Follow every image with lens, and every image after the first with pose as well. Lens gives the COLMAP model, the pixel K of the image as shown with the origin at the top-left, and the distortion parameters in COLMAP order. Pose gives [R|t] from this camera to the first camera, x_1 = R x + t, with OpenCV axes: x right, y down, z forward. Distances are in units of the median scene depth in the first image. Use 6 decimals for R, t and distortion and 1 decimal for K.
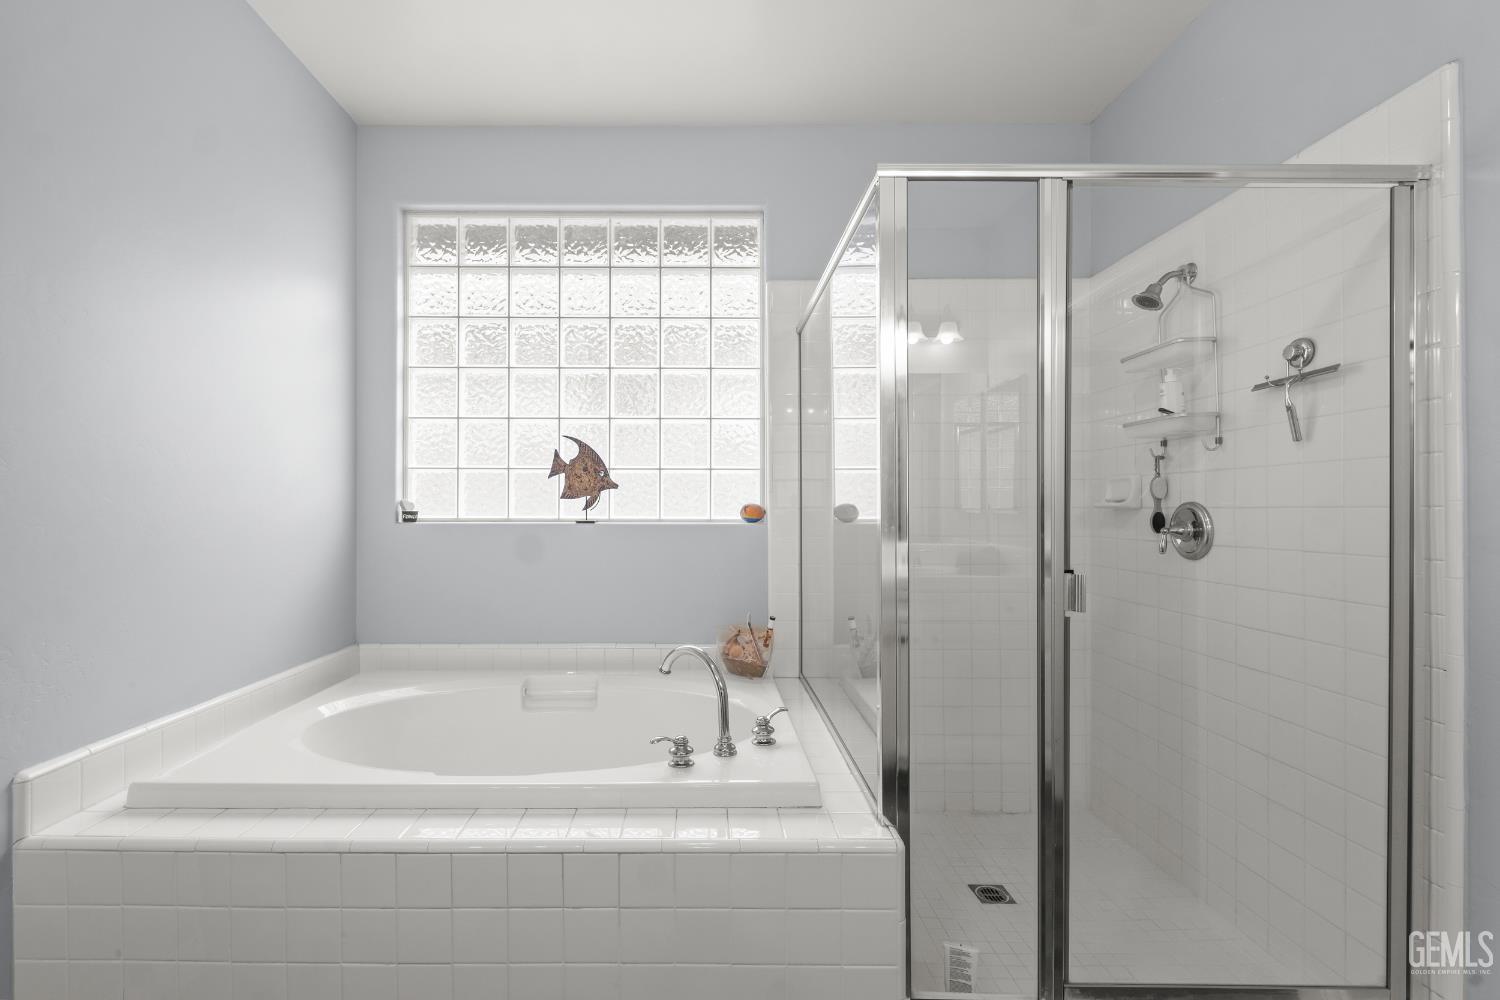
lens RADIAL K [[663.1, 0, 746.9], [0, 663.1, 510.4], [0, 0, 1]] dist [0.004459, -0.004338]
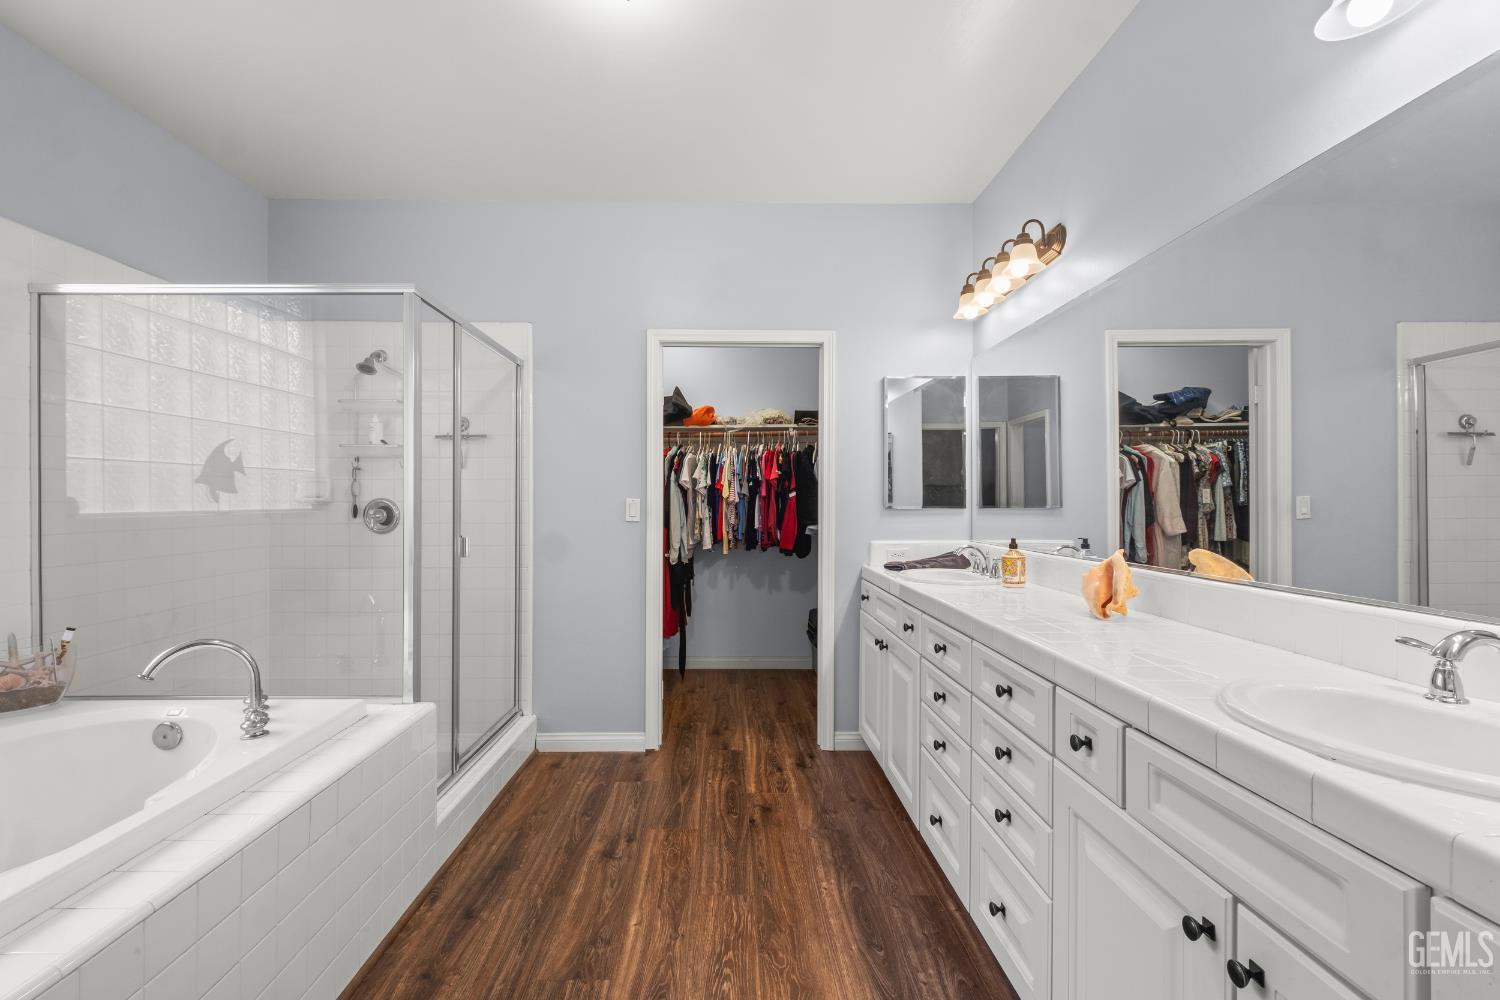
lens RADIAL K [[663.1, 0, 738.7], [0, 663.1, 502.9], [0, 0, 1]] dist [0.004459, -0.004338]
pose [[-0.025403, -0.000998, 0.999677, -0.913587], [0.001715, 0.999998, 0.001042, -0.000981], [-0.999676, 0.001741, -0.025401, 0.165205]]
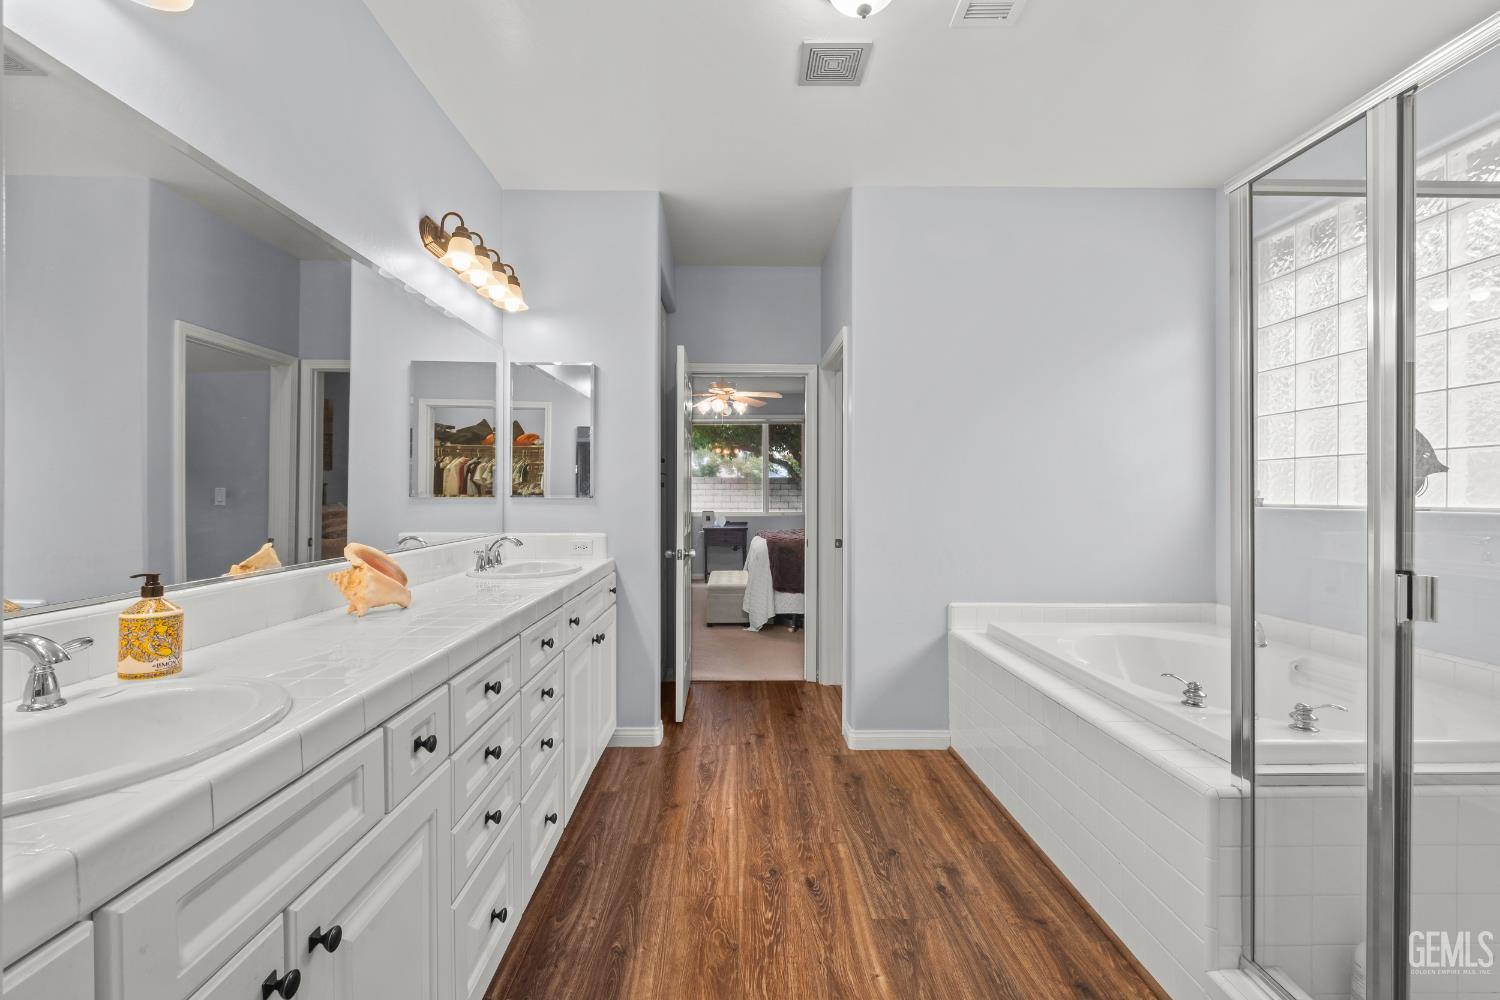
lens RADIAL K [[663.1, 0, 752.9], [0, 663.1, 493.5], [0, 0, 1]] dist [0.004459, -0.004338]
pose [[0.036518, -0.002503, -0.999330, 0.766508], [-0.004198, 0.999988, -0.002658, 0.001101], [0.999324, 0.004292, 0.036507, 0.104396]]
